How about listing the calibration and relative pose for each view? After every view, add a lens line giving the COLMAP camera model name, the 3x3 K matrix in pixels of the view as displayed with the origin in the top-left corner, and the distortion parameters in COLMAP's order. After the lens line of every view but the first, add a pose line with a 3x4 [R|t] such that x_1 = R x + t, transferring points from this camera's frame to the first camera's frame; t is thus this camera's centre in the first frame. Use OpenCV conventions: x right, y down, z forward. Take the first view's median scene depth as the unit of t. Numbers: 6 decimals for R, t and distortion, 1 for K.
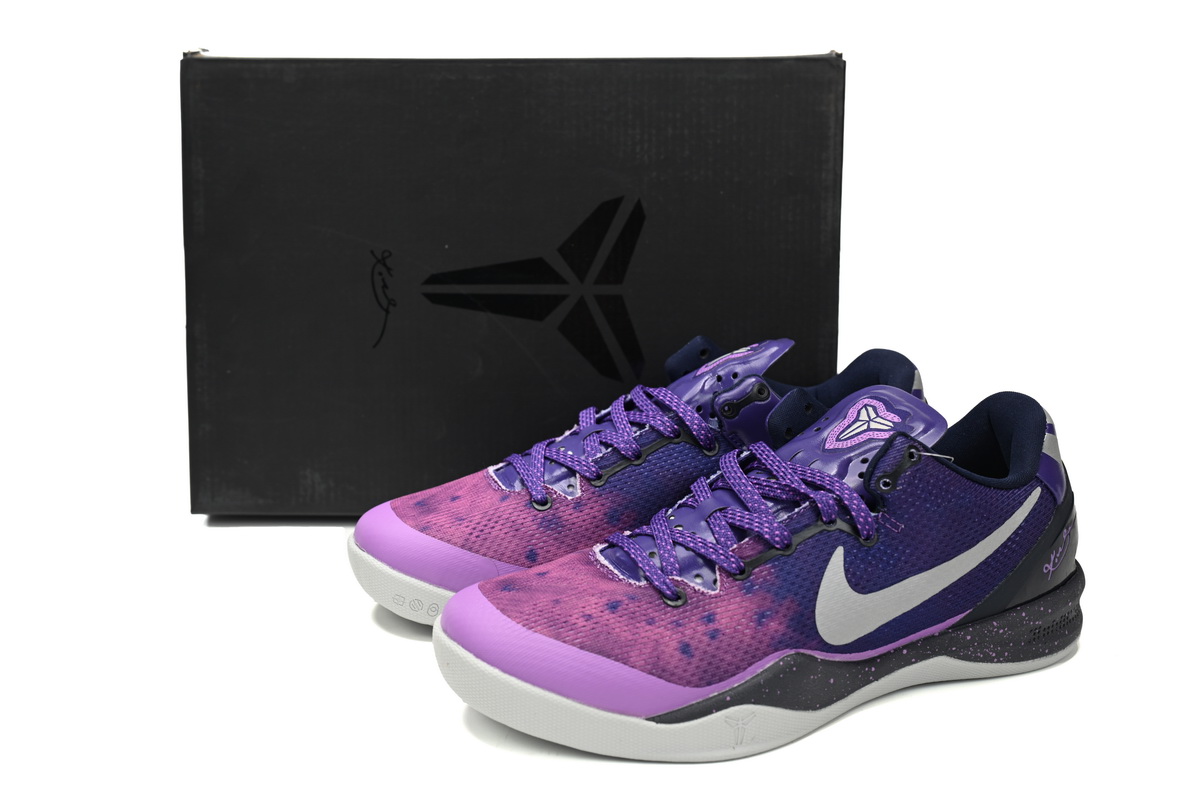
lens RADIAL K [[1466.6, 0, 595.4], [0, 1466.6, 401.3], [0, 0, 1]] dist [0.011644, 0.000000]
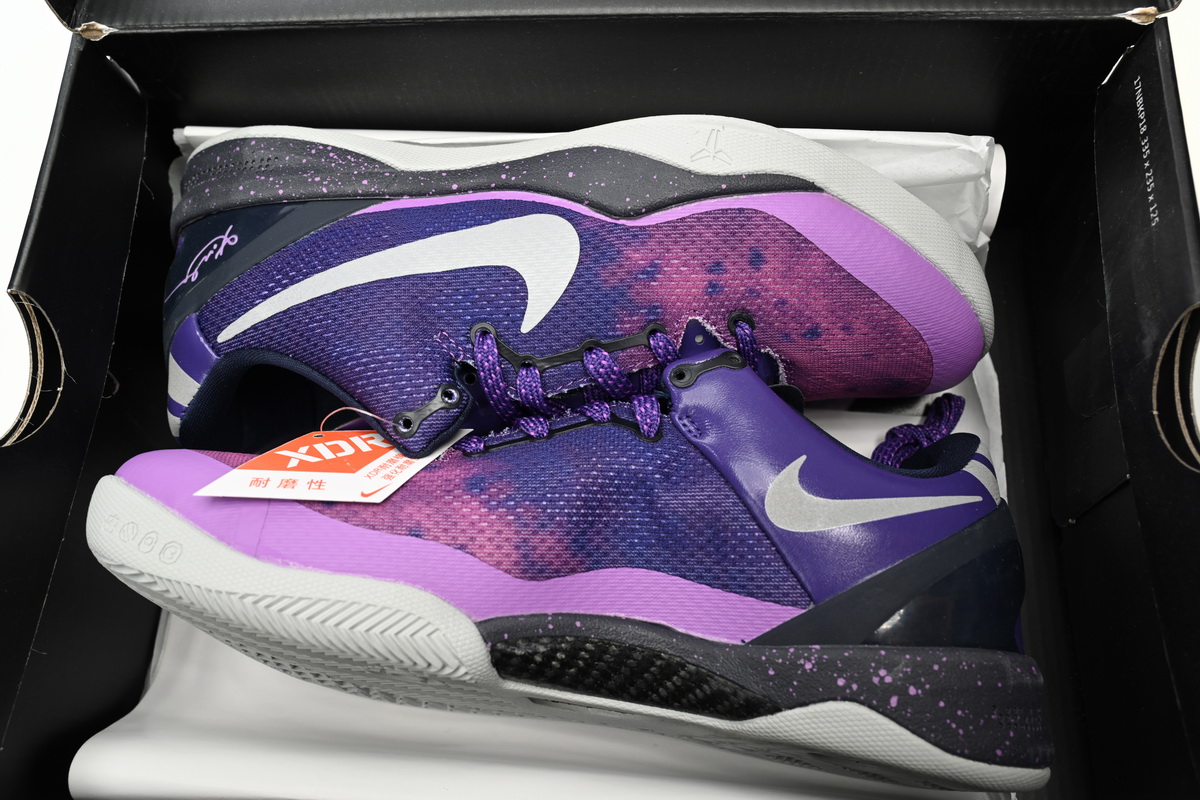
lens RADIAL K [[1027.7, 0, 603.8], [0, 1027.7, 399.5], [0, 0, 1]] dist [-0.016799, -0.004423]
pose [[-0.942918, -0.234608, -0.236358, 0.240470], [0.209537, -0.969585, 0.126486, 0.003387], [-0.258844, 0.069740, 0.963398, 0.446985]]
